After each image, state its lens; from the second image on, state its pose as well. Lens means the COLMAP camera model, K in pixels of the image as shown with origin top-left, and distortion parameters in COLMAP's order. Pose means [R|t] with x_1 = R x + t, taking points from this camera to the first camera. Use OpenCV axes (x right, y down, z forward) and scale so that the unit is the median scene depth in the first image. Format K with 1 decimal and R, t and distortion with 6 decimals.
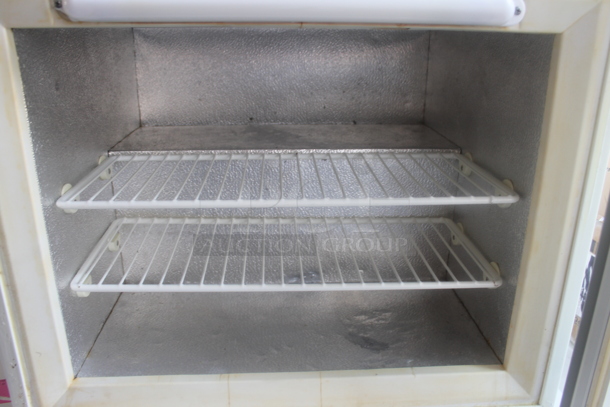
lens RADIAL K [[511.3, 0, 305.0], [0, 511.3, 203.5], [0, 0, 1]] dist [-0.083958, 0.010037]
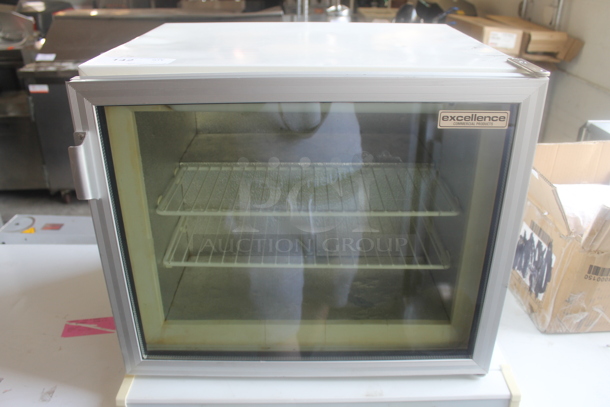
lens RADIAL K [[511.3, 0, 305.0], [0, 511.3, 203.5], [0, 0, 1]] dist [-0.083958, 0.010037]
pose [[0.998497, 0.021650, -0.050352, 0.032560], [-0.015847, 0.993479, 0.112906, -0.158823], [0.052468, -0.111939, 0.992329, -0.405762]]
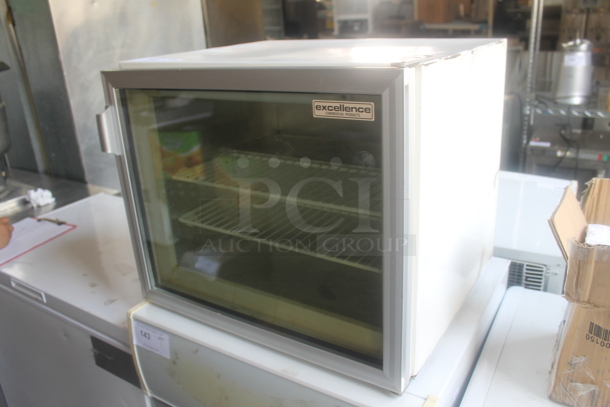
lens RADIAL K [[511.3, 0, 305.0], [0, 511.3, 203.5], [0, 0, 1]] dist [-0.083958, 0.010037]
pose [[0.797375, 0.163089, -0.581030, 0.869266], [-0.142425, 0.986450, 0.081429, -0.102277], [0.586437, 0.017824, 0.809799, -0.271672]]
